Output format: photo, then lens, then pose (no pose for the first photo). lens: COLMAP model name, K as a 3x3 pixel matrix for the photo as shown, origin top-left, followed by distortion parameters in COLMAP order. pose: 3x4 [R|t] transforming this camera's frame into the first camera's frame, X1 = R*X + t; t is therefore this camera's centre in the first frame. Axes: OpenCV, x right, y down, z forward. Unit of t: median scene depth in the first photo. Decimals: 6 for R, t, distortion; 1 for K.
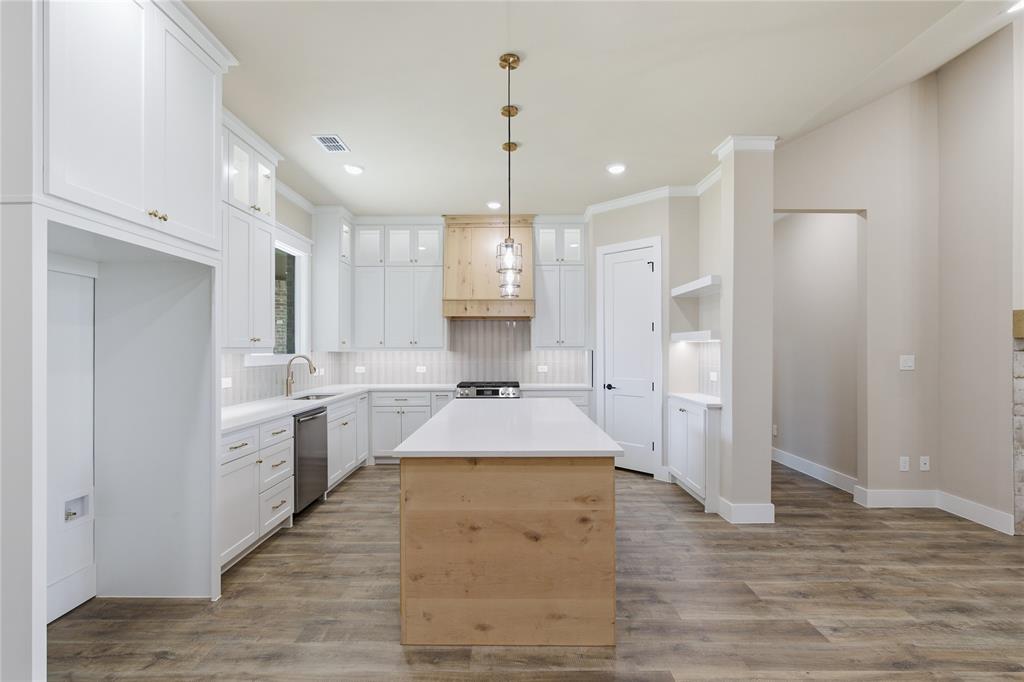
lens RADIAL K [[467.0, 0, 508.8], [0, 467.0, 345.3], [0, 0, 1]] dist [-0.000867, 0.000874]
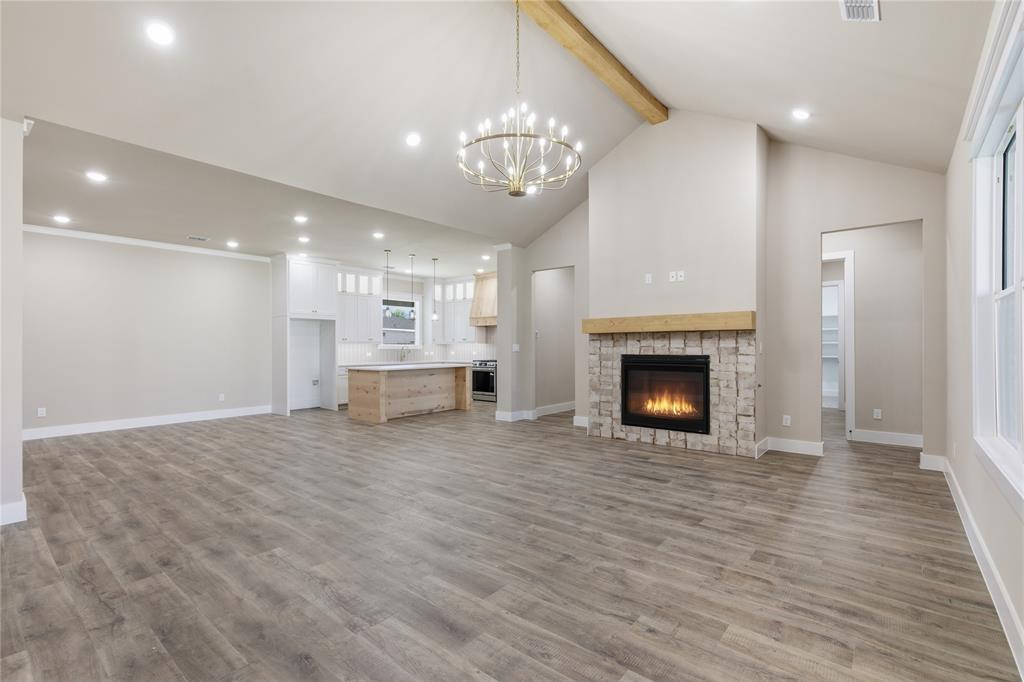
lens RADIAL K [[467.0, 0, 512.1], [0, 467.0, 342.4], [0, 0, 1]] dist [-0.000867, 0.000874]
pose [[0.768695, -0.007102, -0.639576, 1.475944], [0.006501, 0.999973, -0.003291, 0.016916], [0.639583, -0.001628, 0.768721, -0.494107]]
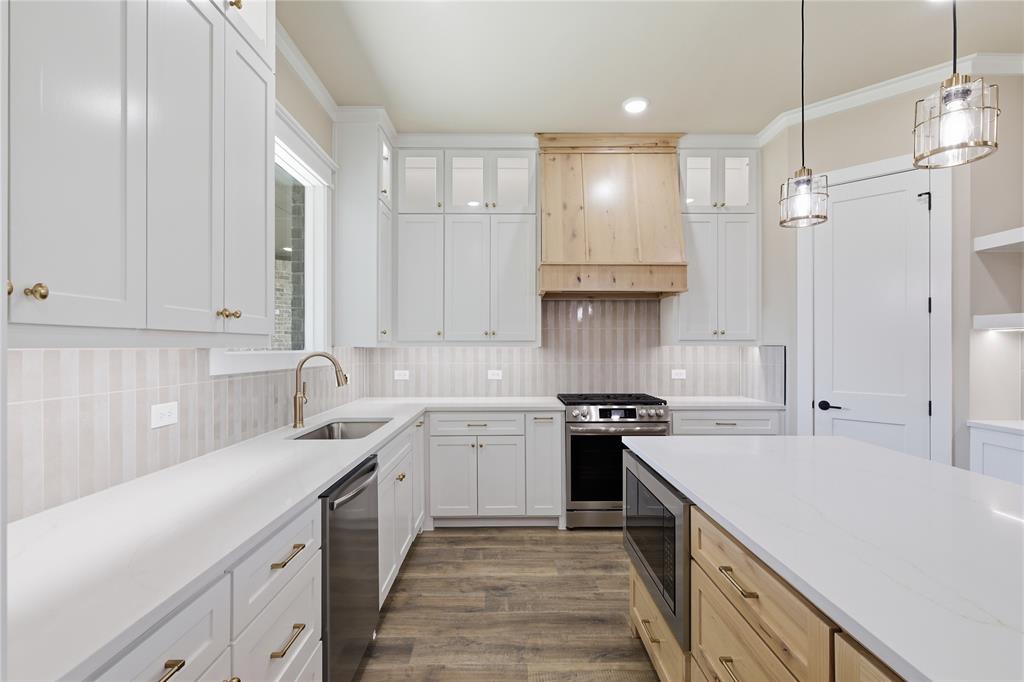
lens RADIAL K [[467.0, 0, 510.9], [0, 467.0, 344.8], [0, 0, 1]] dist [-0.000867, 0.000874]
pose [[0.999874, 0.002591, 0.015643, -0.222155], [-0.002622, 0.999995, 0.001978, 0.010219], [-0.015637, -0.002019, 0.999876, 0.432669]]
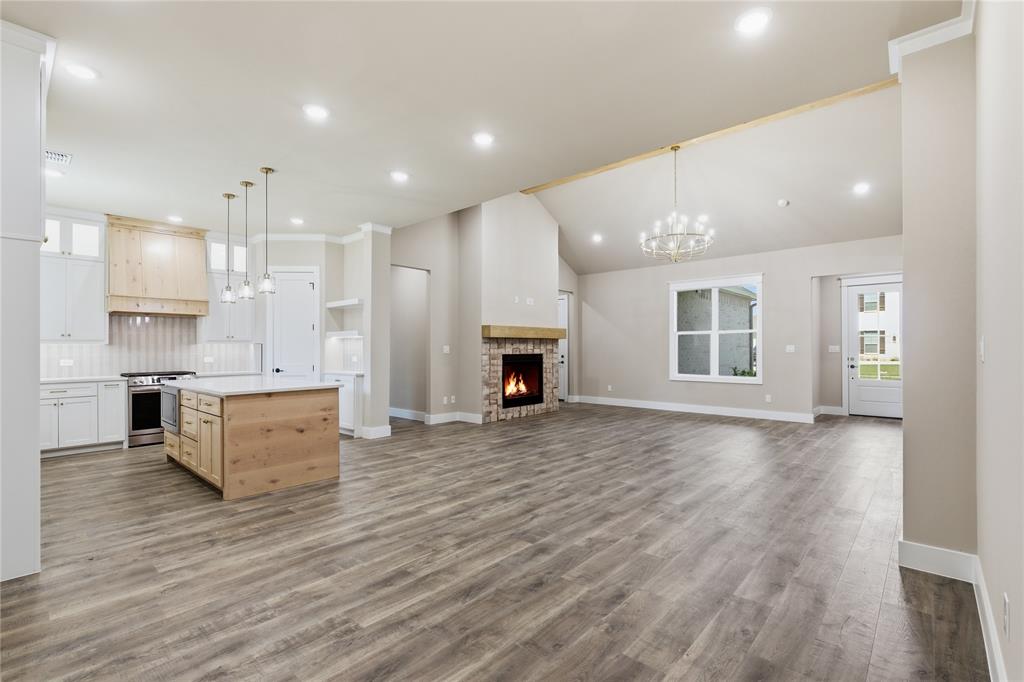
lens RADIAL K [[467.0, 0, 512.2], [0, 467.0, 345.9], [0, 0, 1]] dist [-0.000867, 0.000874]
pose [[0.667645, 0.003561, 0.744471, -0.371114], [-0.001383, 0.999993, -0.003543, 0.023426], [-0.744478, 0.001336, 0.667645, -0.451152]]
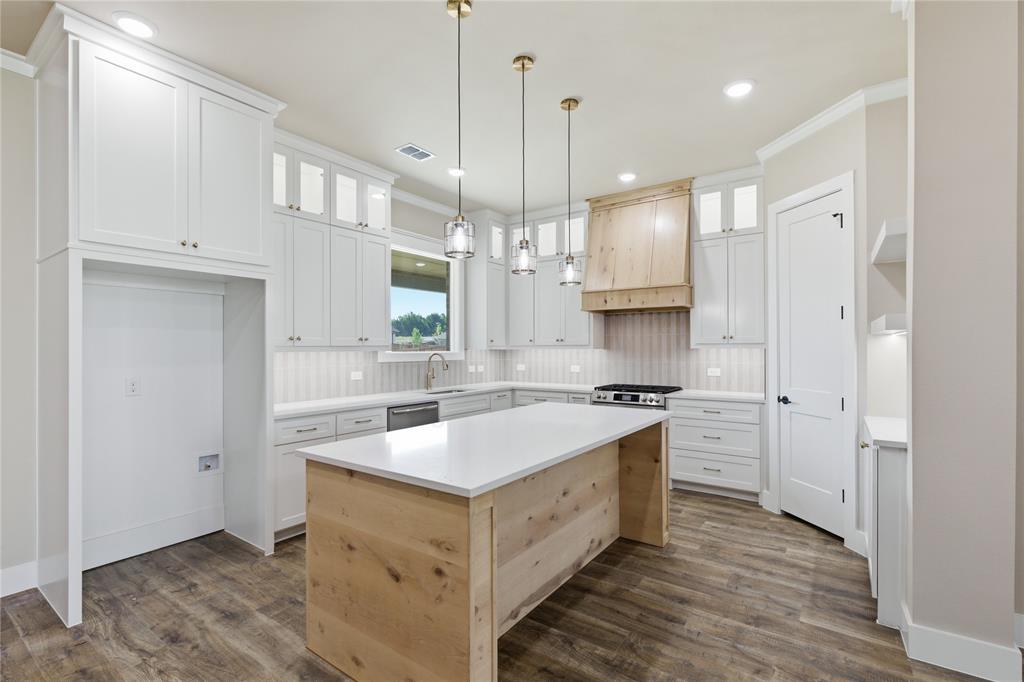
lens RADIAL K [[467.0, 0, 506.9], [0, 467.0, 343.6], [0, 0, 1]] dist [-0.000867, 0.000874]
pose [[0.814419, -0.005763, -0.580249, 0.308841], [0.006255, 0.999980, -0.001152, 0.001814], [0.580244, -0.002692, 0.814438, 0.198878]]
